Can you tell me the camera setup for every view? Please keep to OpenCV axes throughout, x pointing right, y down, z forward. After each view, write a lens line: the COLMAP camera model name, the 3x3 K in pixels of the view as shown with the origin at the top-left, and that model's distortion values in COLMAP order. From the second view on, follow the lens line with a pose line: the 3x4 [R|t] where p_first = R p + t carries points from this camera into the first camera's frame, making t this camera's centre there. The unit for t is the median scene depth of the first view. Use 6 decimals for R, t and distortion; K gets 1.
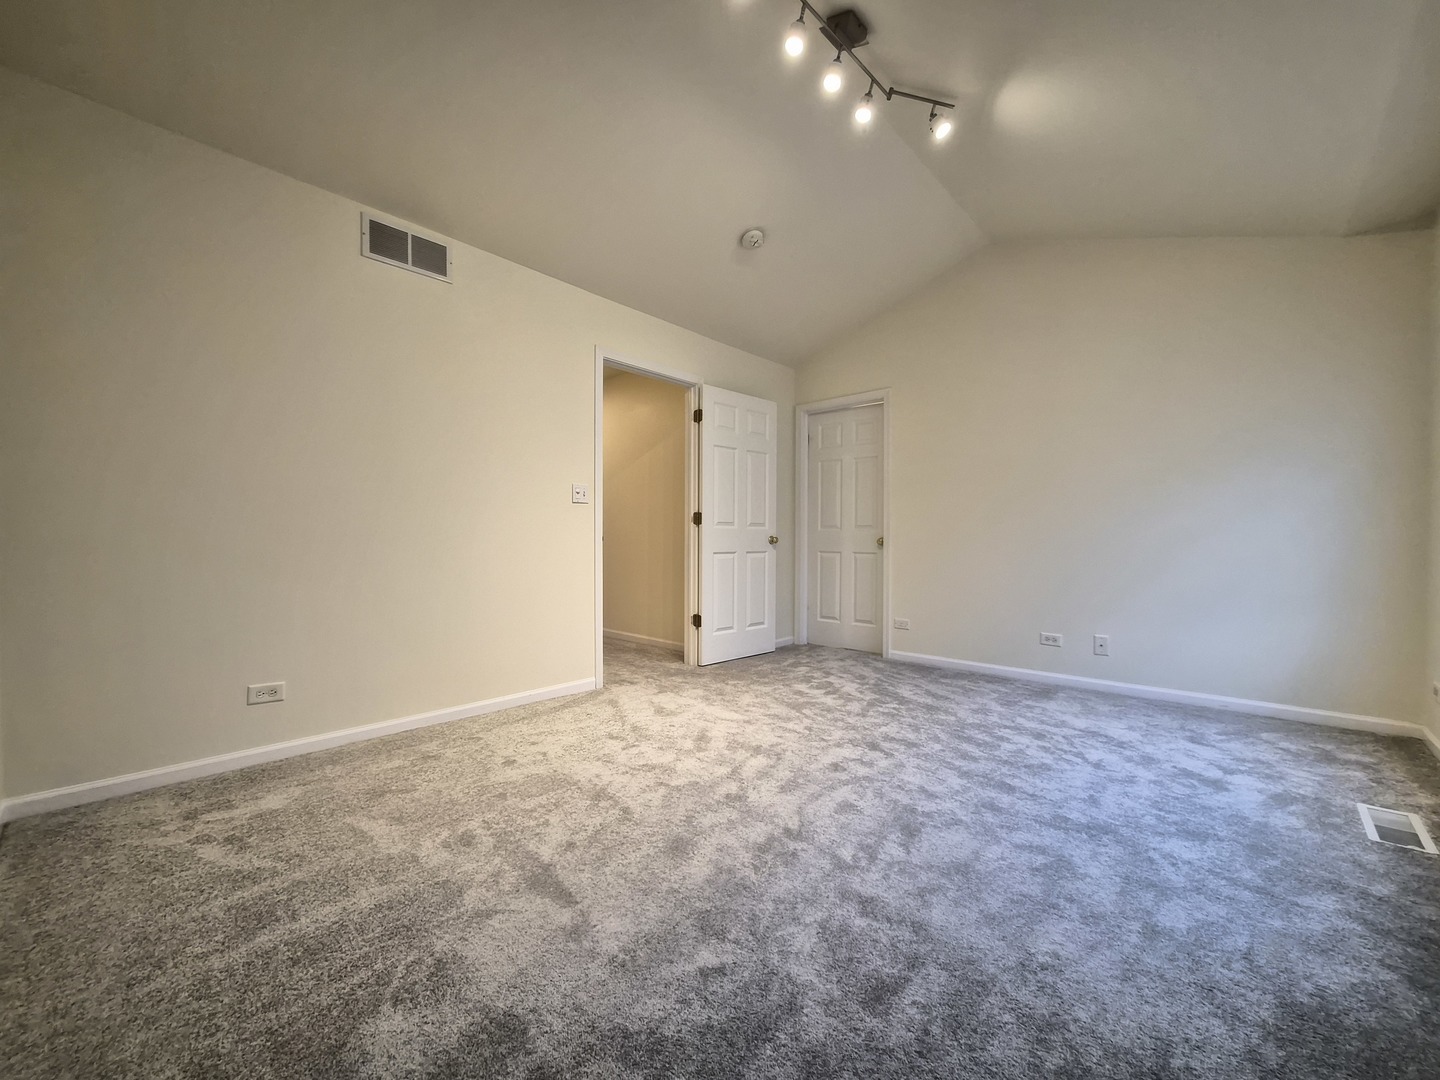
lens RADIAL K [[568.4, 0, 715.9], [0, 568.4, 544.8], [0, 0, 1]] dist [-0.002616, -0.000140]
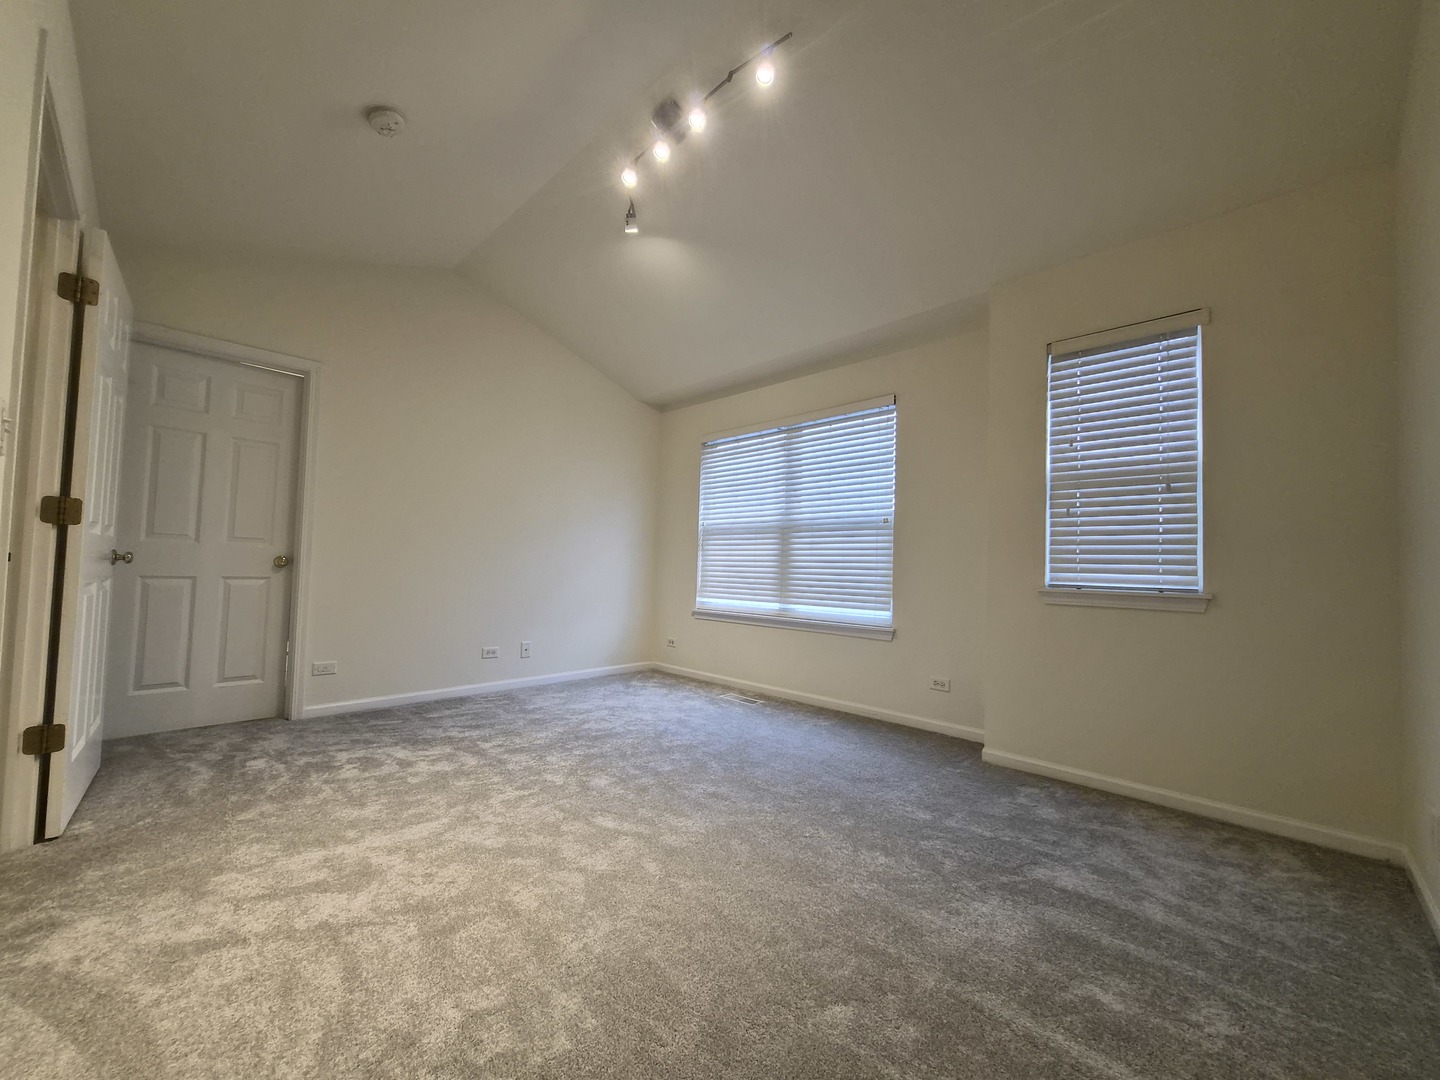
lens RADIAL K [[568.4, 0, 715.9], [0, 568.4, 544.8], [0, 0, 1]] dist [-0.002616, -0.000140]
pose [[0.025270, 0.037424, 0.998980, -0.599954], [-0.013558, 0.999220, -0.037090, -0.011655], [-0.999589, -0.012606, 0.025757, 0.600154]]
